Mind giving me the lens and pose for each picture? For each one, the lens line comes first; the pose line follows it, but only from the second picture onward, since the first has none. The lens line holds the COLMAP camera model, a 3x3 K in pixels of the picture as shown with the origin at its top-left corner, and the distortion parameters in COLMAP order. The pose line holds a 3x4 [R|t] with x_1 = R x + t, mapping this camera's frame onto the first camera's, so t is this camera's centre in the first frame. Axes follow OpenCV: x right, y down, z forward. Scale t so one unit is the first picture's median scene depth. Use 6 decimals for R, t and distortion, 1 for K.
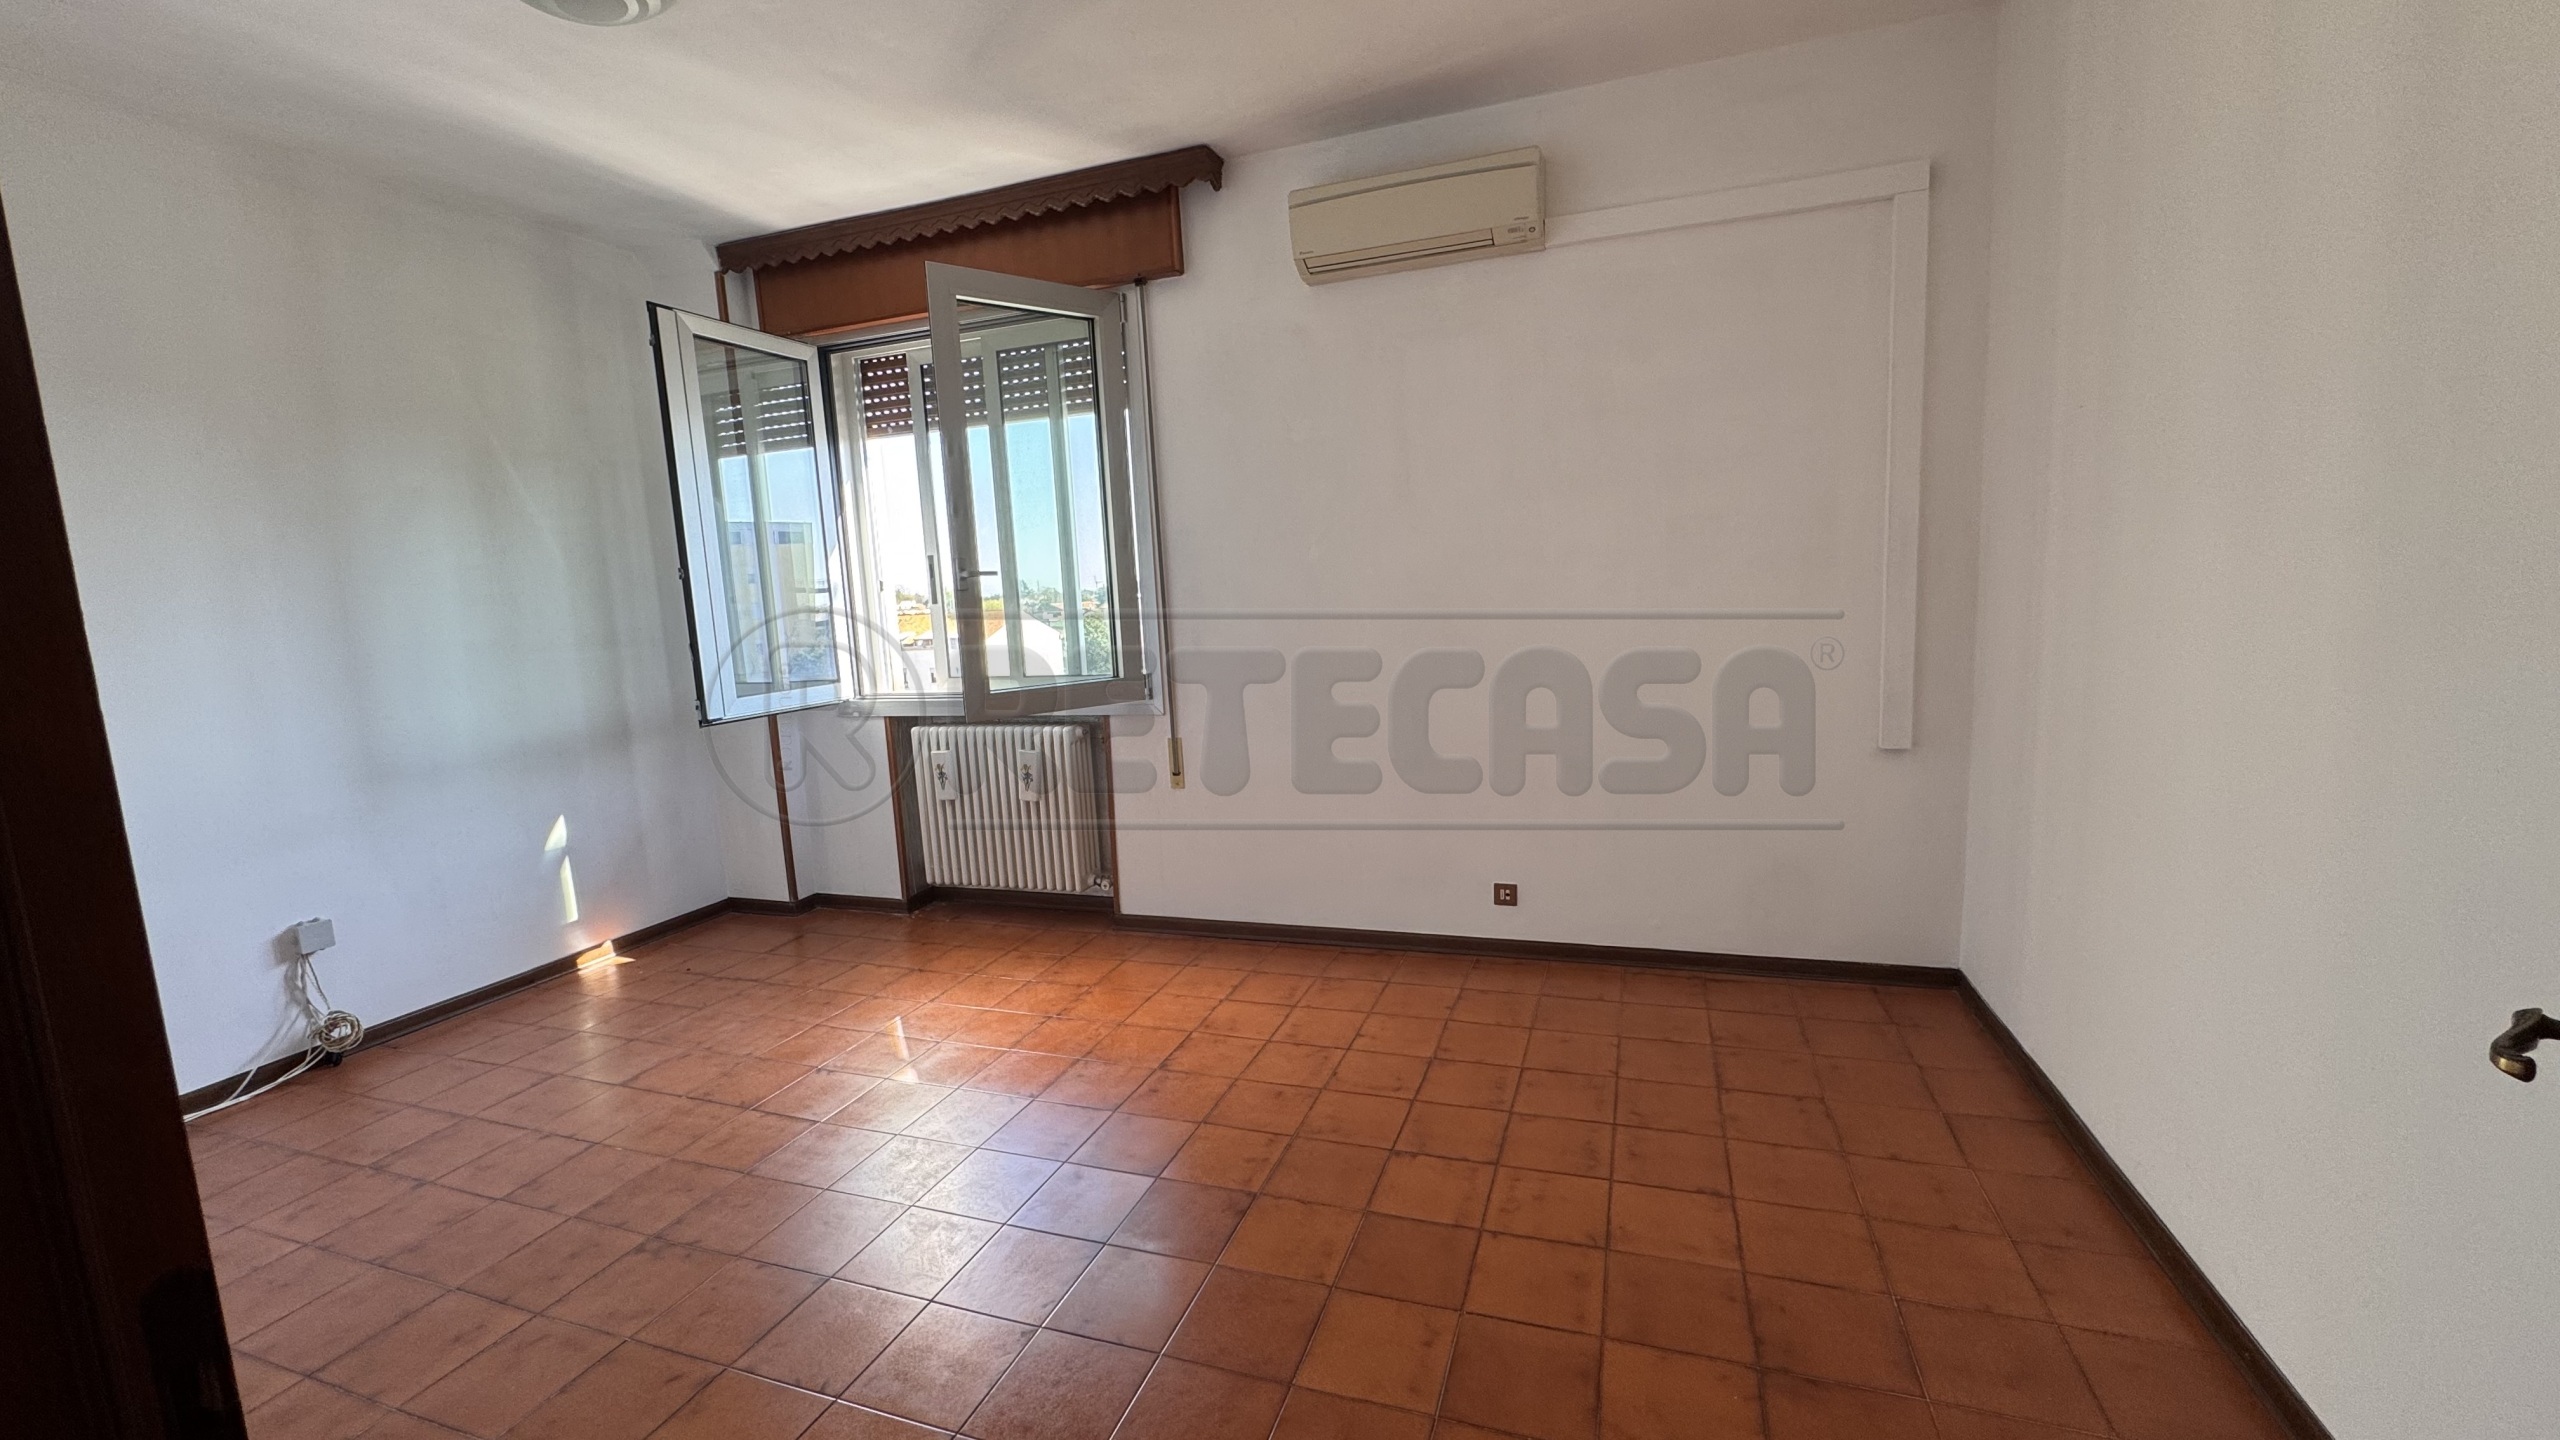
lens RADIAL K [[1025.7, 0, 1281.6], [0, 1025.7, 717.9], [0, 0, 1]] dist [-0.006137, 0.000836]
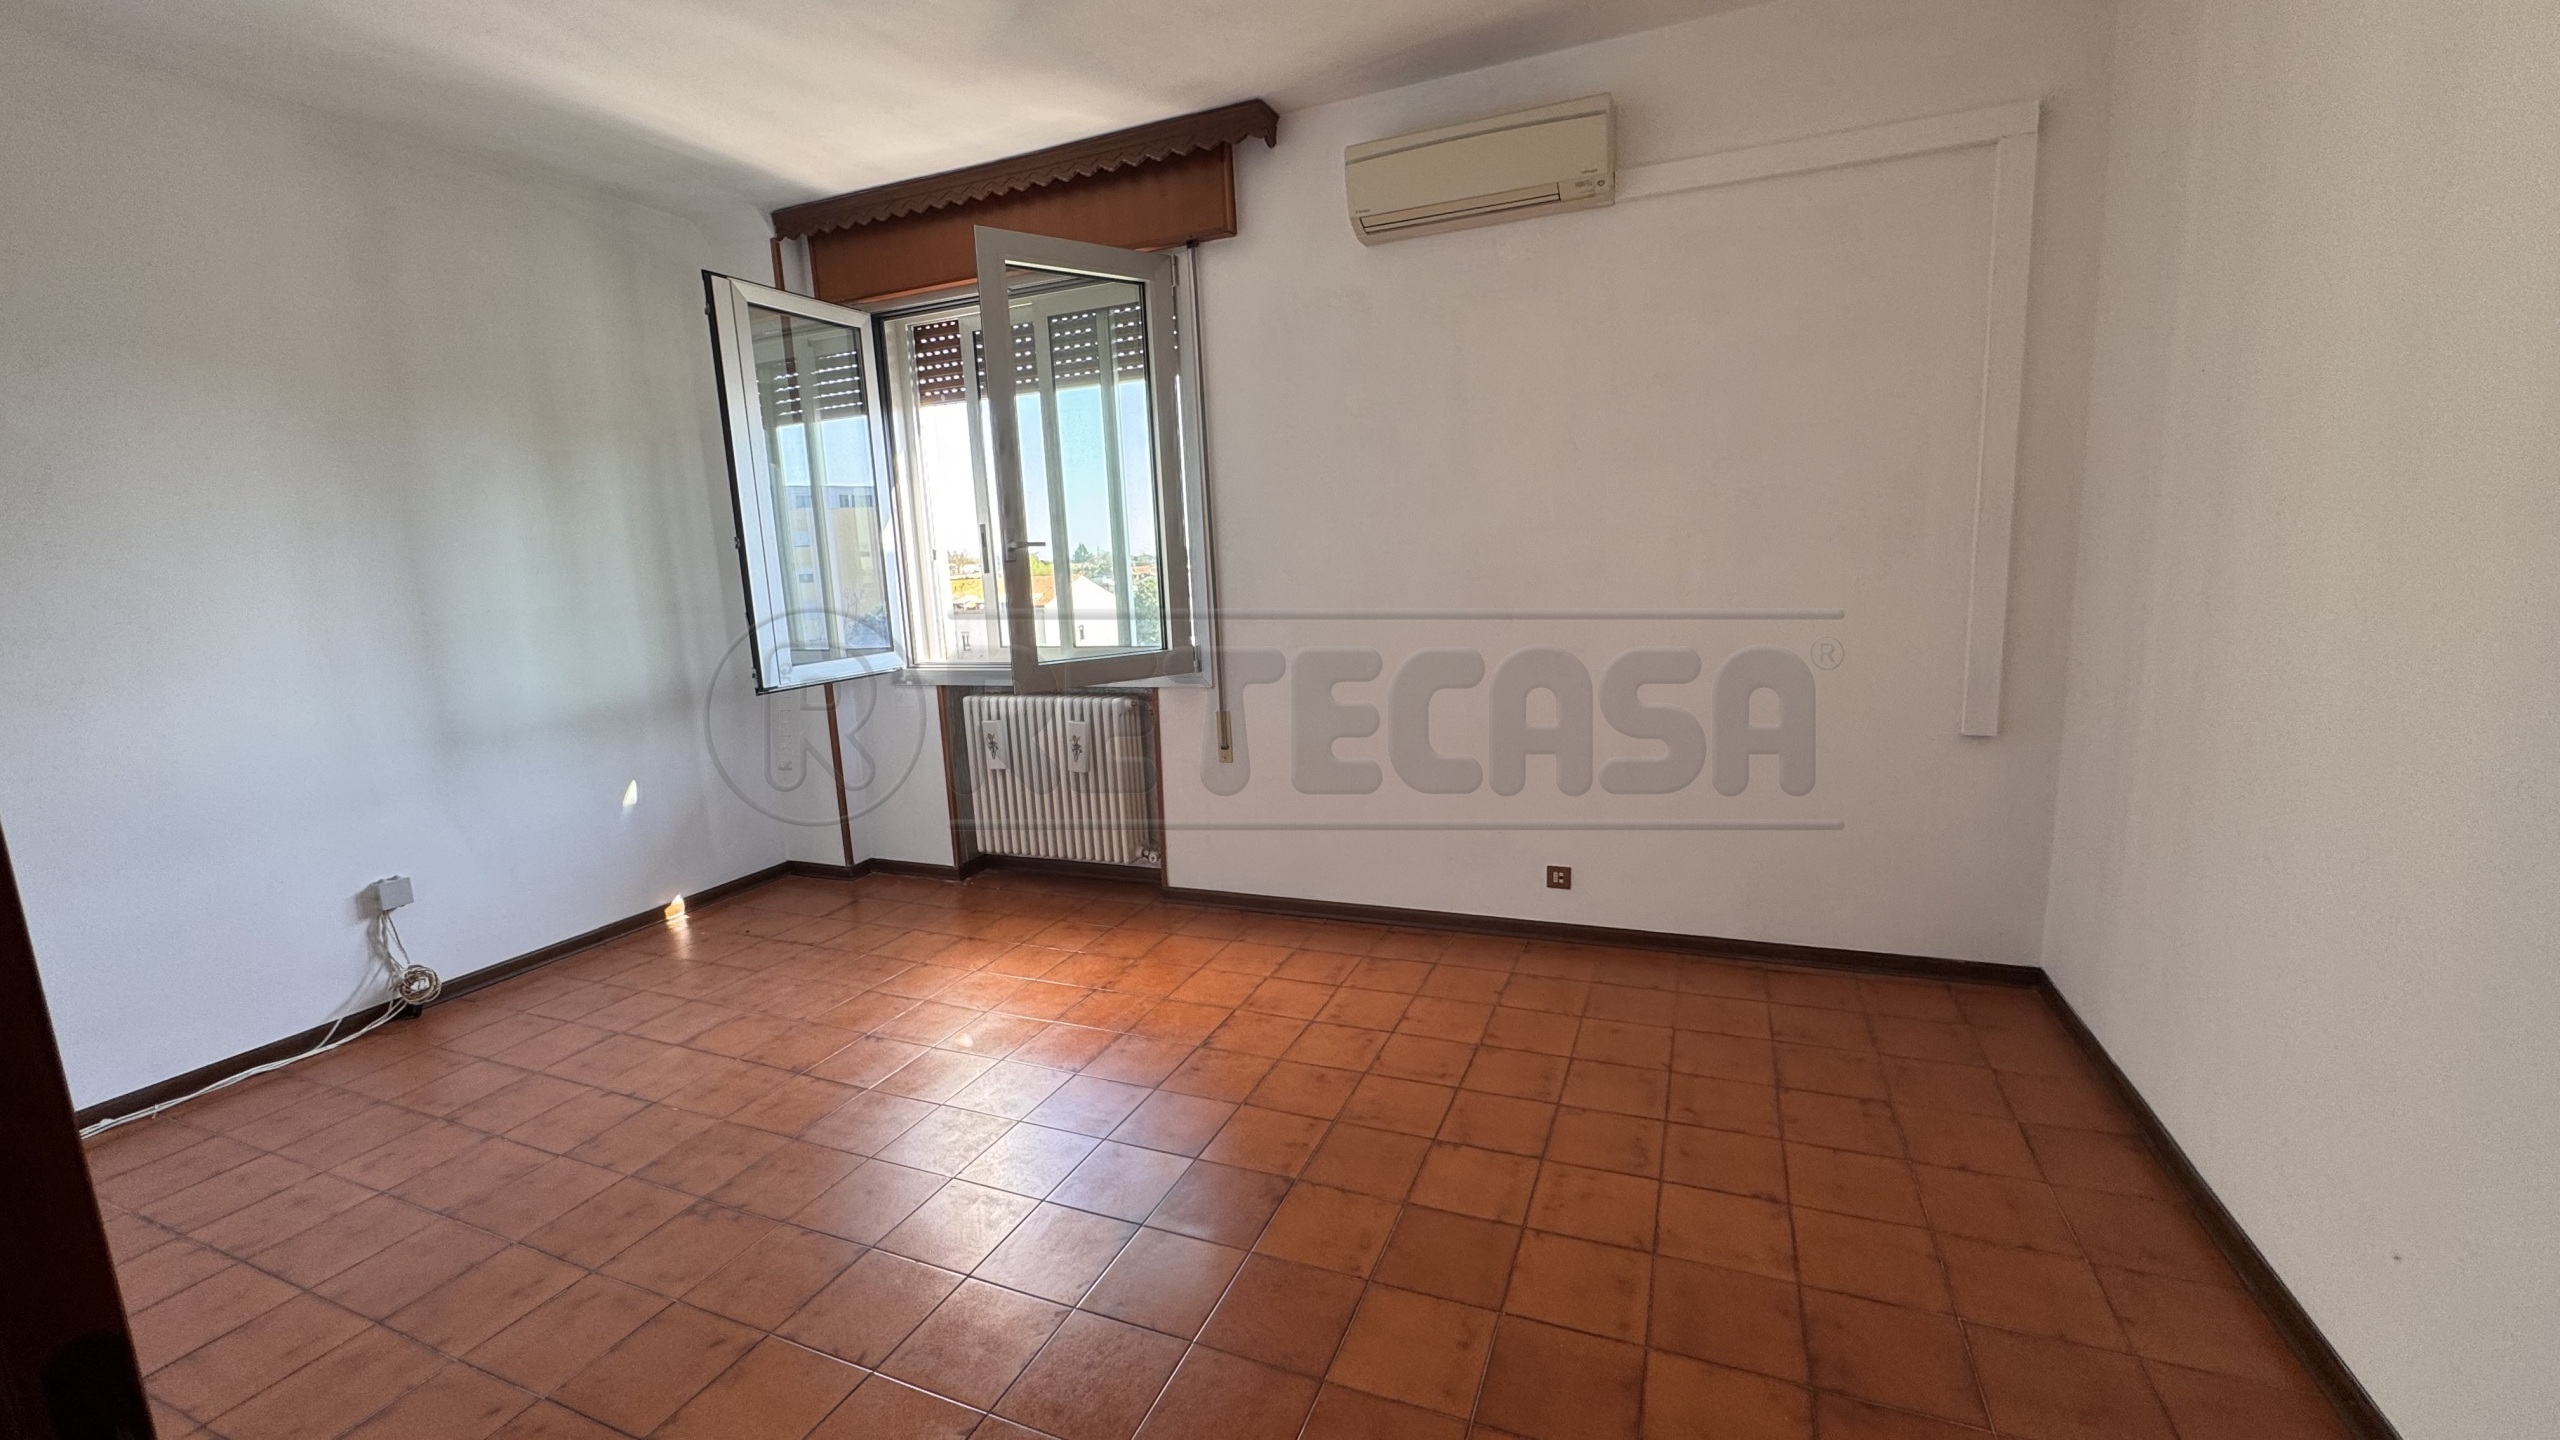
lens RADIAL K [[1025.7, 0, 1280.7], [0, 1025.7, 717.7], [0, 0, 1]] dist [-0.006137, 0.000836]
pose [[0.998309, 0.013819, -0.056459, 0.008292], [-0.011928, 0.999361, 0.033692, -0.010051], [0.056889, -0.032961, 0.997836, 0.019813]]
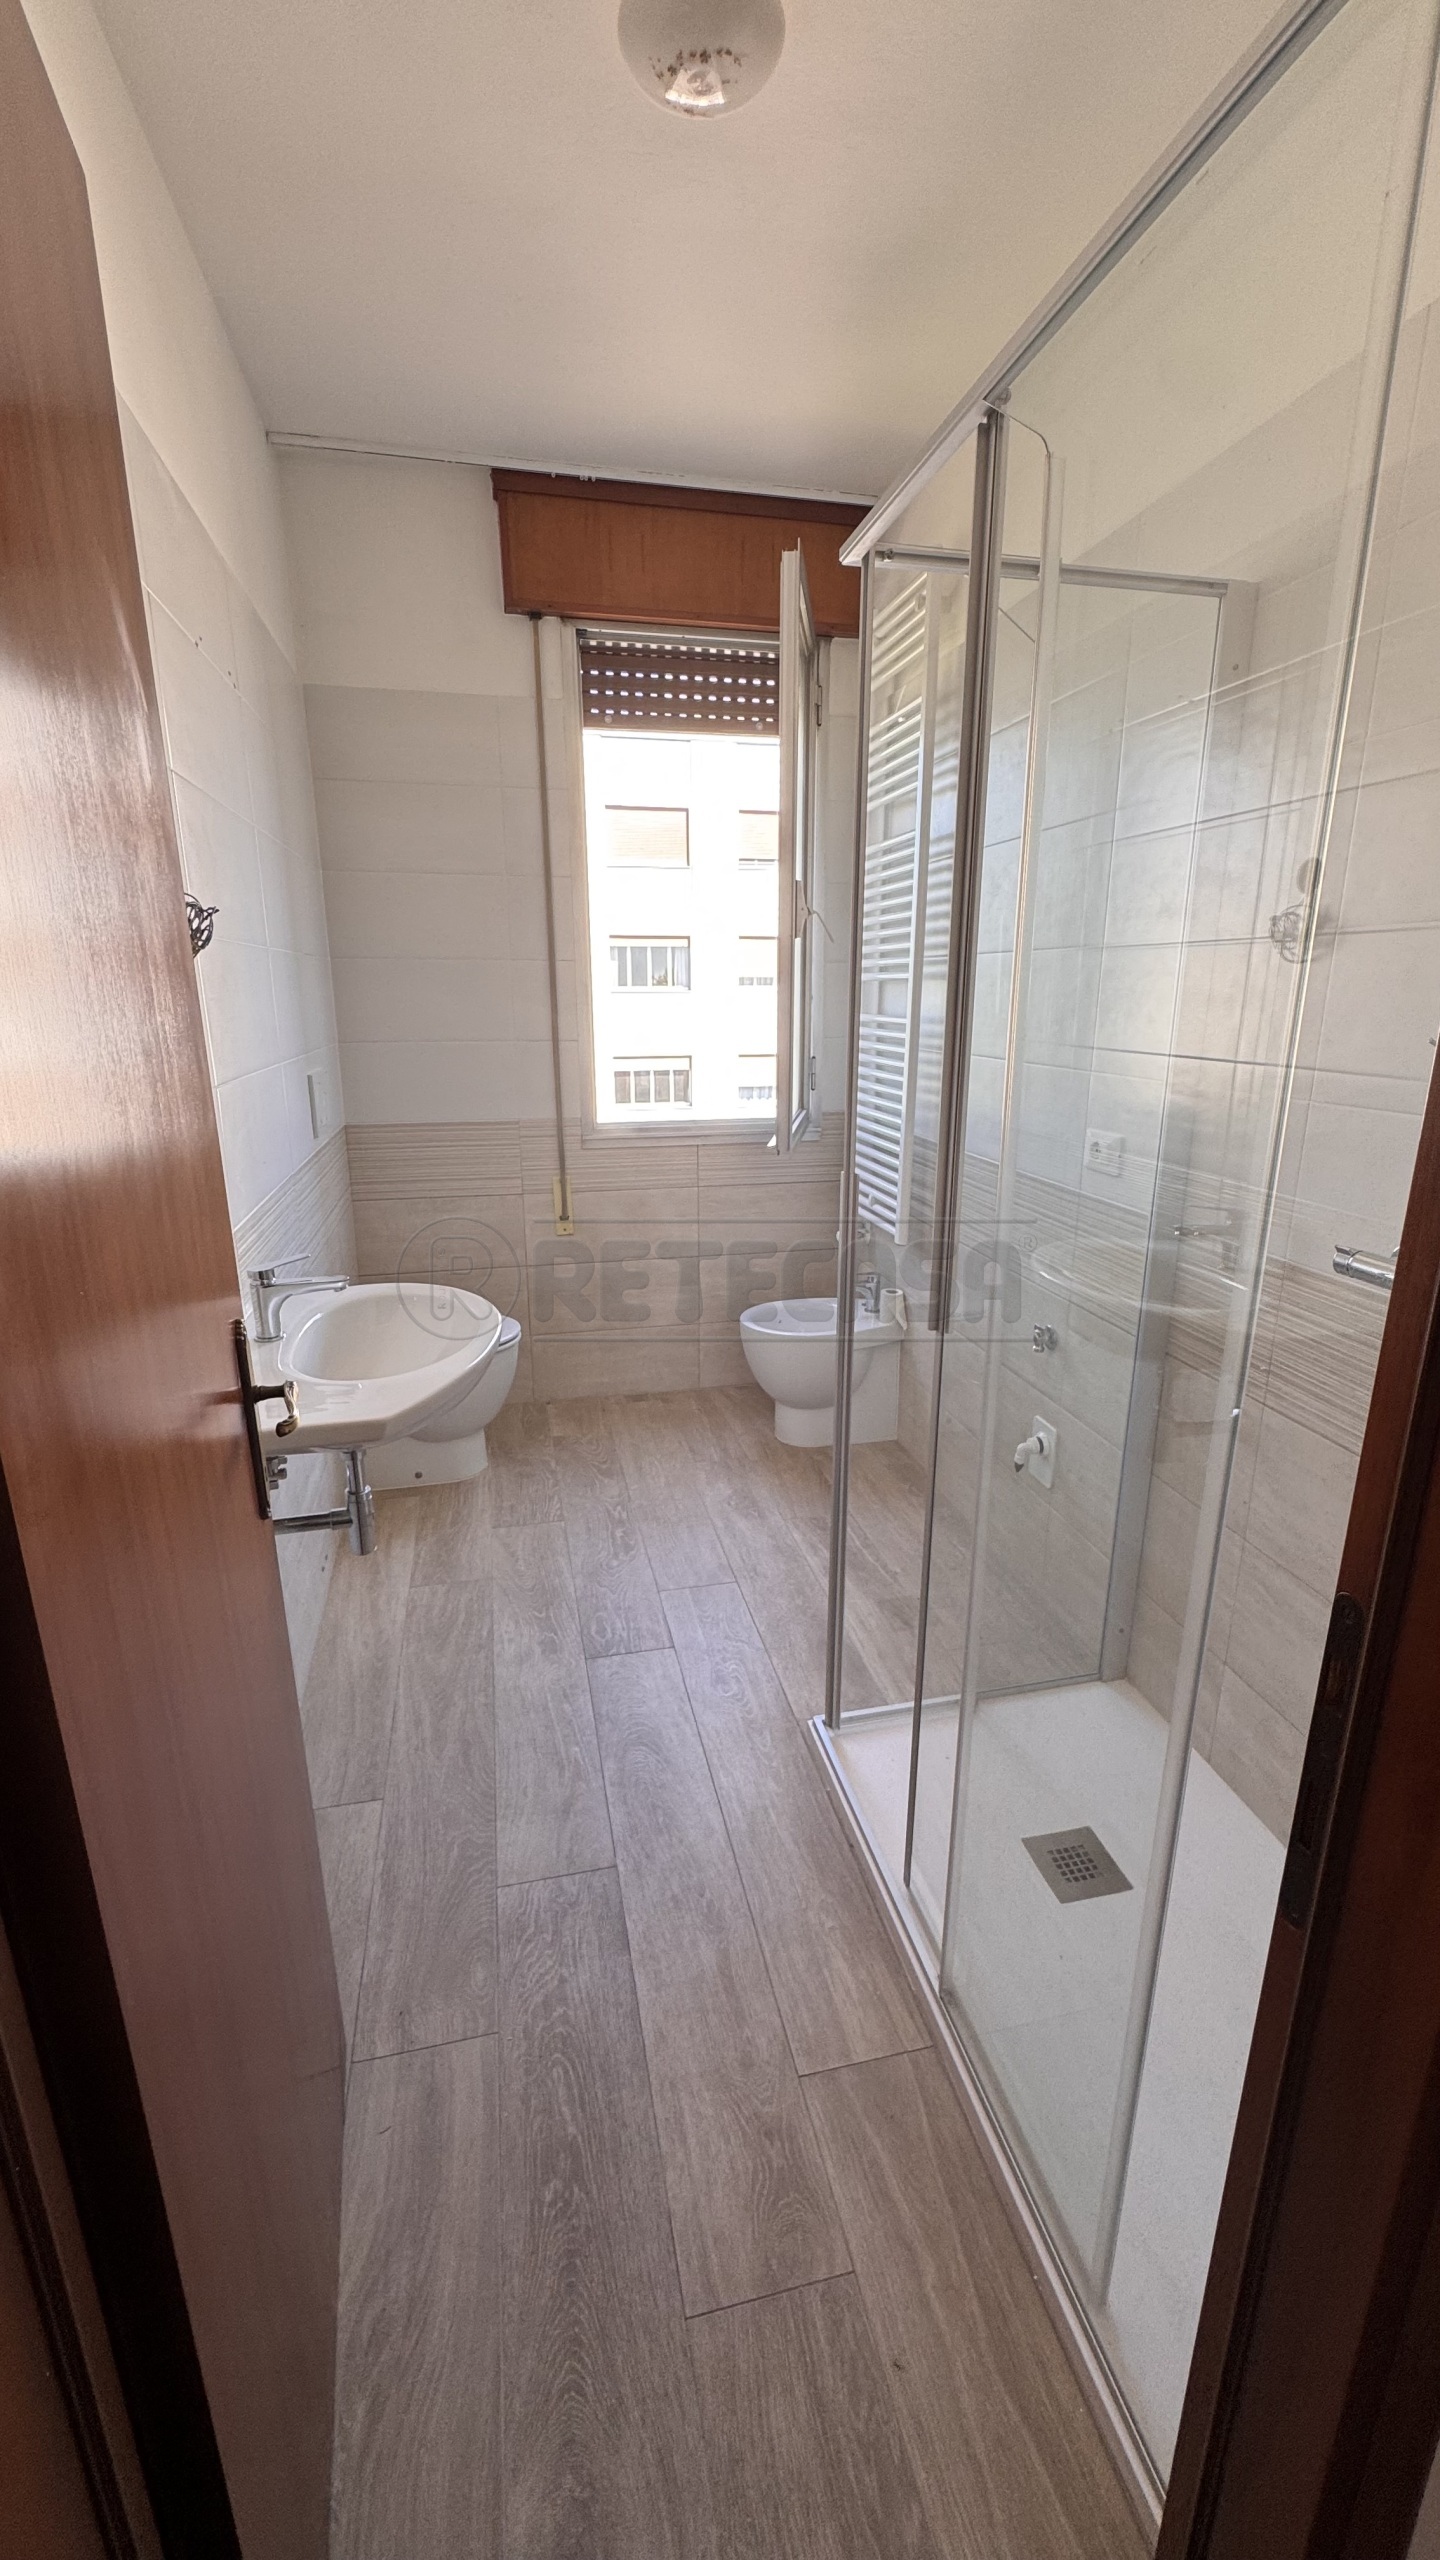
lens RADIAL K [[1025.7, 0, 720.7], [0, 1025.7, 1284.7], [0, 0, 1]] dist [-0.006137, 0.000836]
pose [[0.850333, -0.099965, 0.516663, -0.991597], [0.023697, 0.988070, 0.152173, -0.009821], [-0.525711, -0.117155, 0.842557, 0.459210]]
